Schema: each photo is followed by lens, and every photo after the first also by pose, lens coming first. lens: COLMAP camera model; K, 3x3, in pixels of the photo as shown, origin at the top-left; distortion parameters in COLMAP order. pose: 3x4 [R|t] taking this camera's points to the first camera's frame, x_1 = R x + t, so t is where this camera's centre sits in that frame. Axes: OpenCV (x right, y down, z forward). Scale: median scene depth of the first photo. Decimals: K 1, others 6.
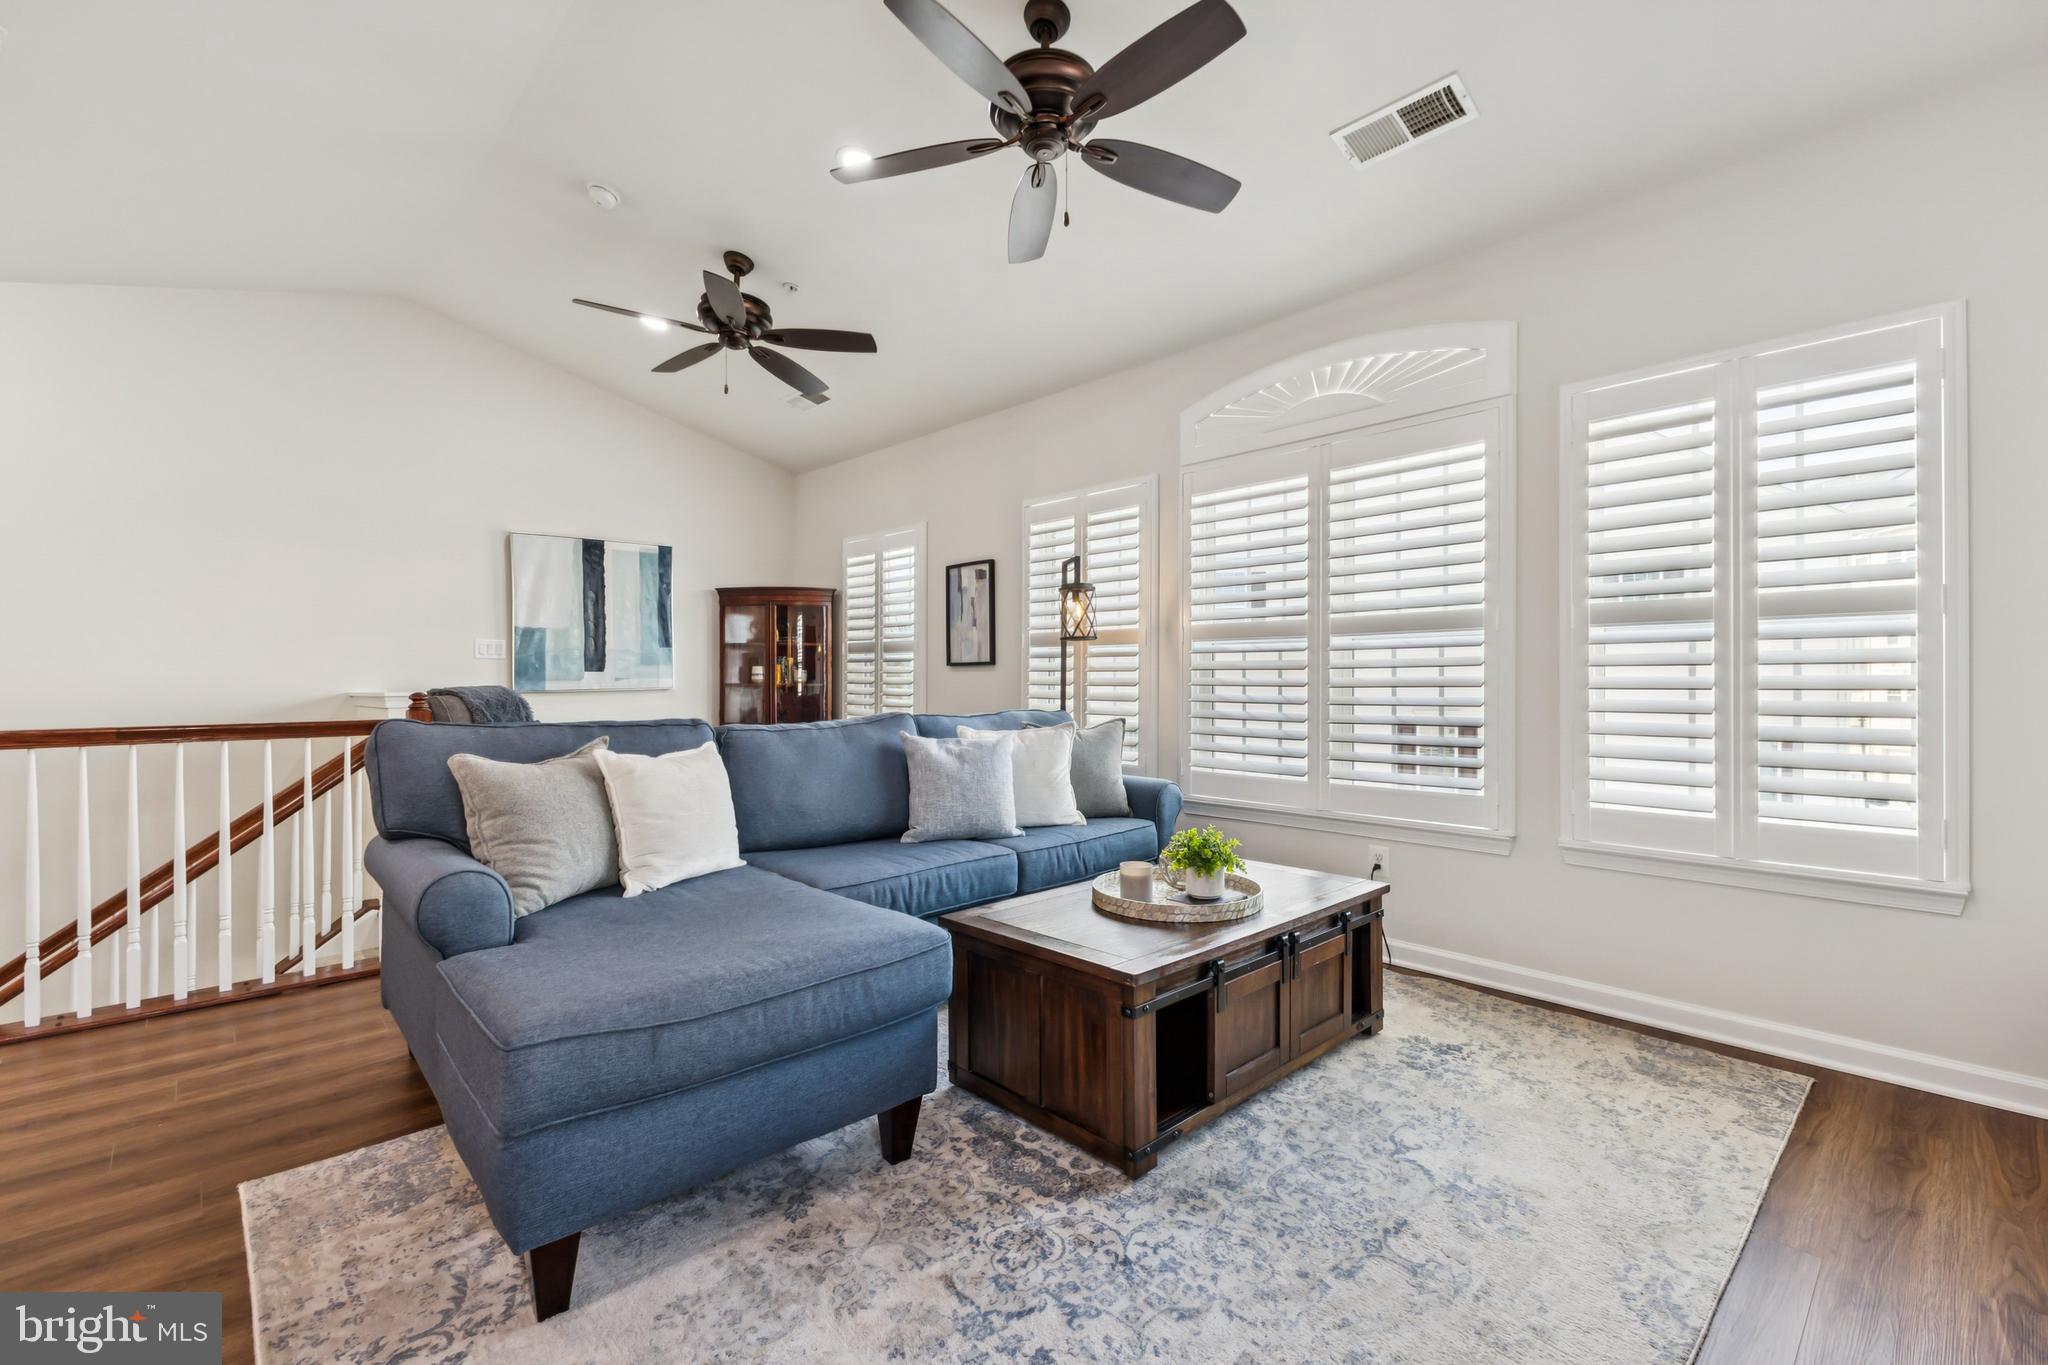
lens RADIAL K [[892.3, 0, 1029.2], [0, 892.3, 682.3], [0, 0, 1]] dist [0.011702, -0.003135]
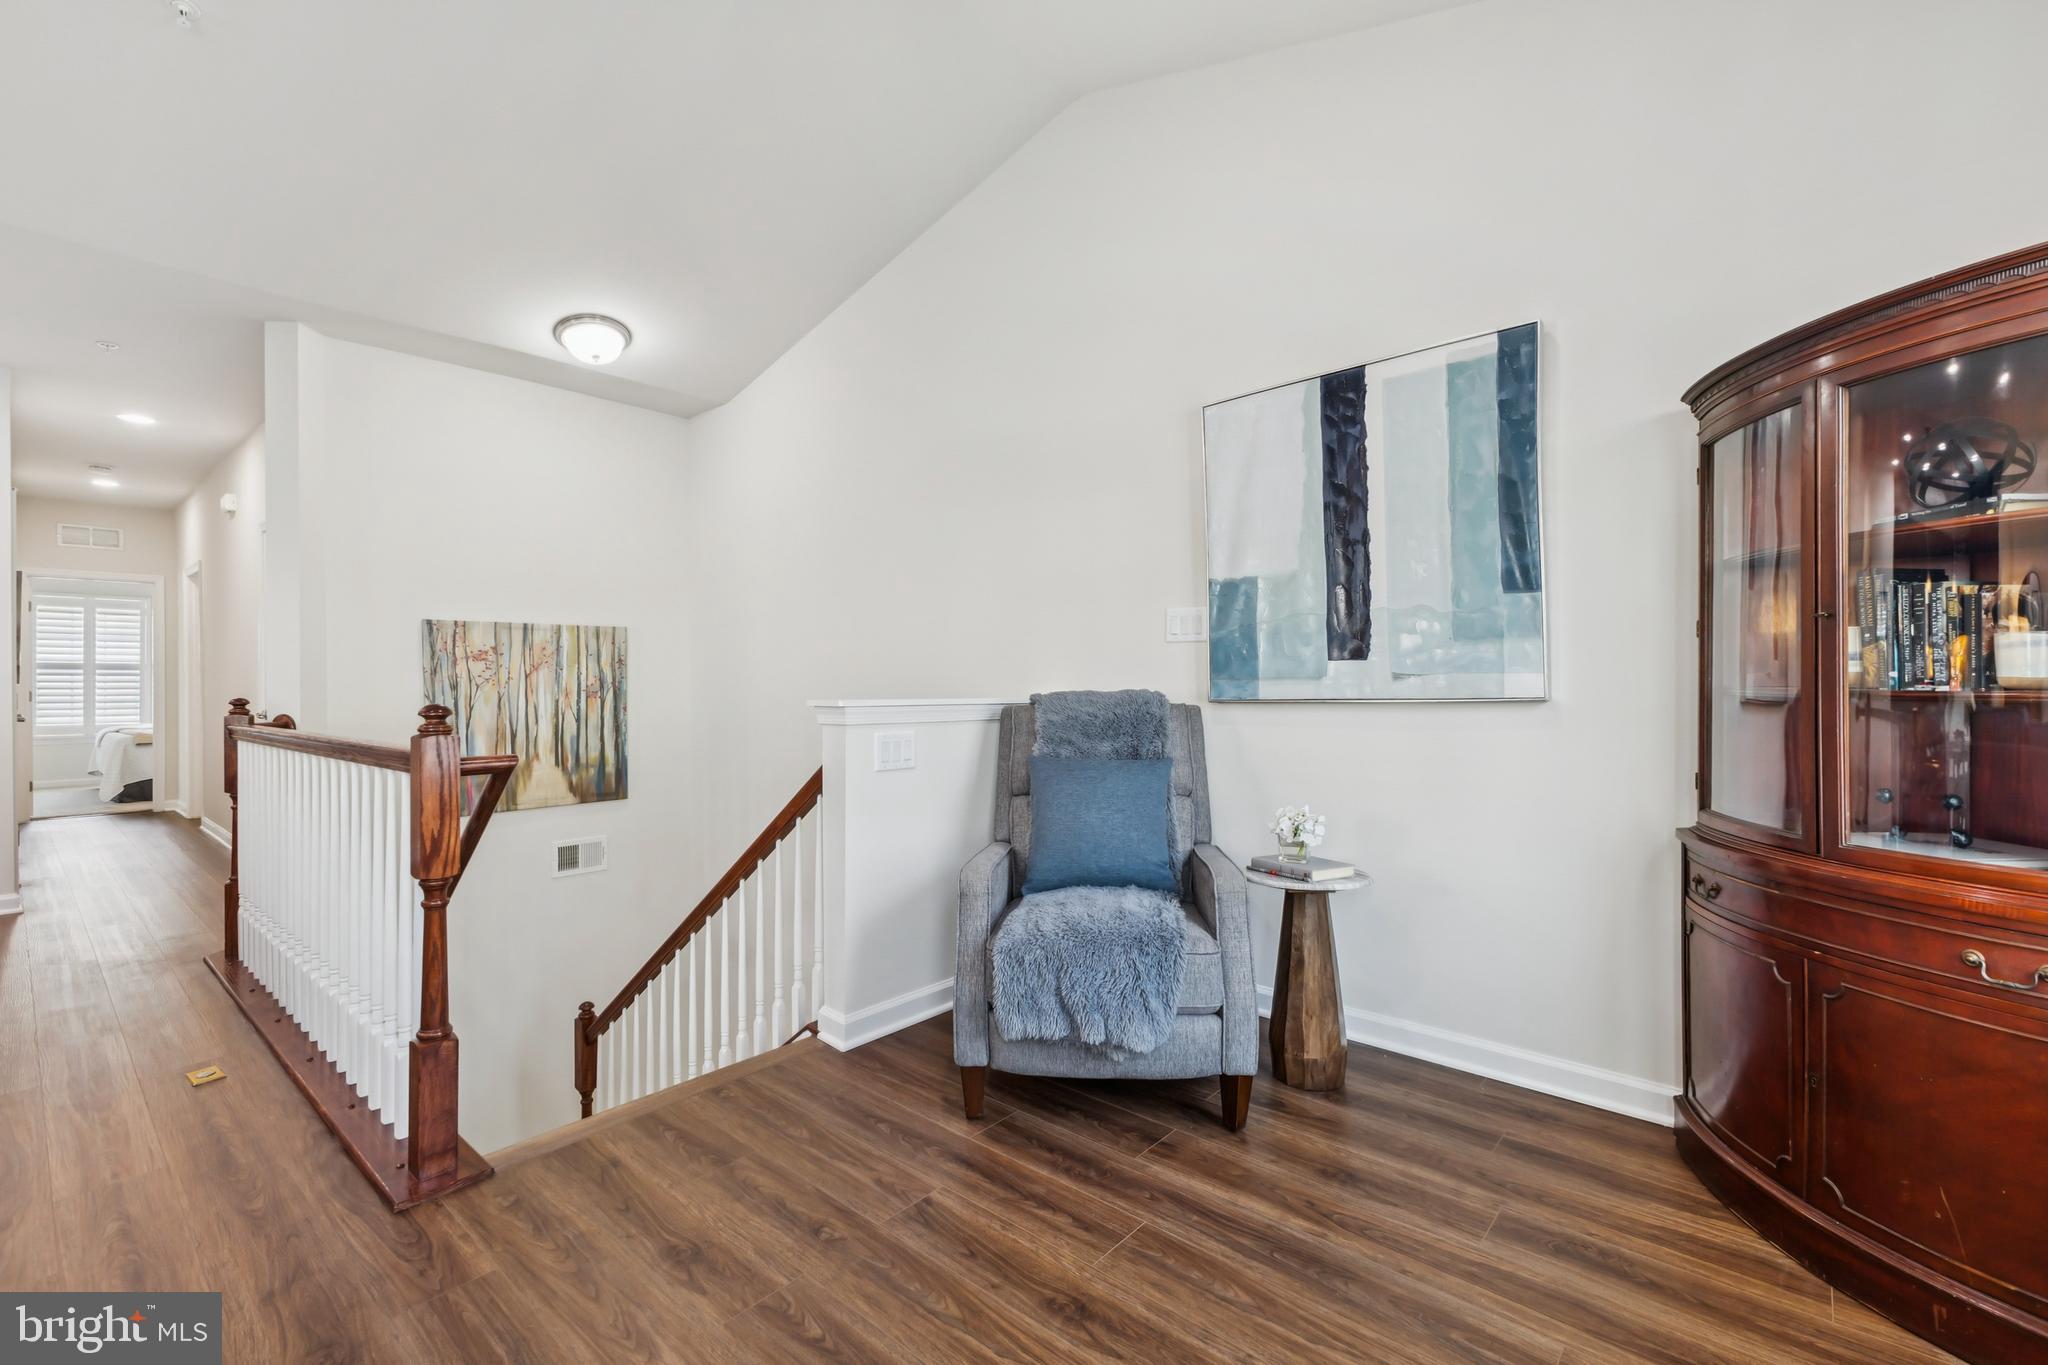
lens RADIAL K [[892.3, 0, 1029.3], [0, 892.3, 680.9], [0, 0, 1]] dist [0.011702, -0.003135]
pose [[0.099430, -0.001692, -0.995043, -0.052252], [0.001661, 0.999997, -0.001535, -0.000925], [0.995043, -0.001500, 0.099433, 0.826920]]
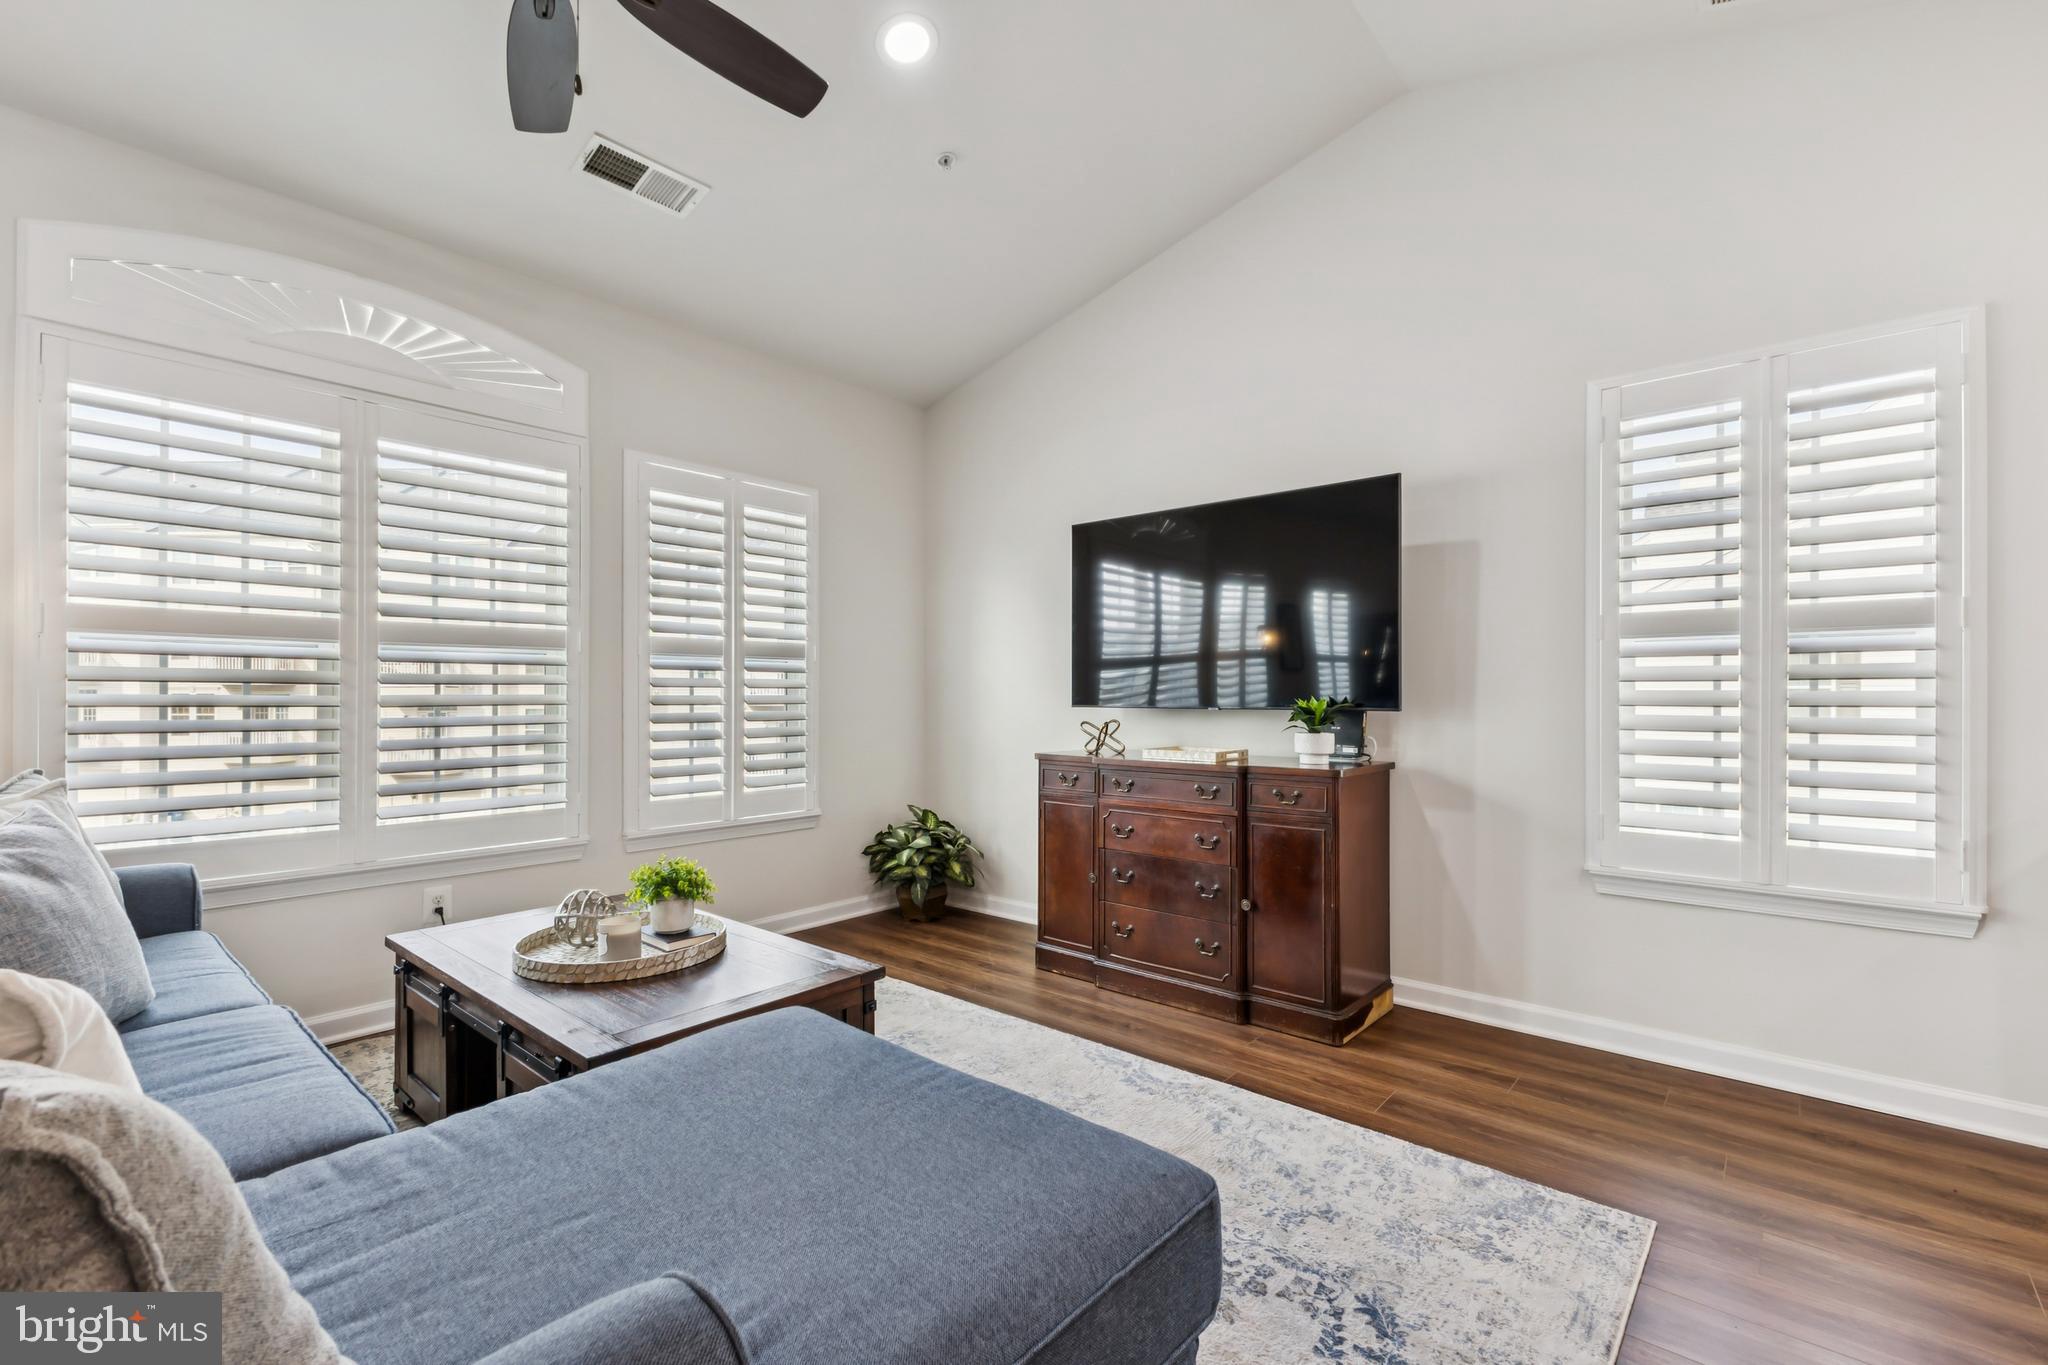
lens RADIAL K [[892.3, 0, 1032.2], [0, 892.3, 689.9], [0, 0, 1]] dist [0.011702, -0.003135]
pose [[-0.117205, 0.005516, 0.993092, -0.346848], [0.001031, 0.999985, -0.005433, -0.002525], [-0.993107, 0.000387, -0.117209, 0.327644]]
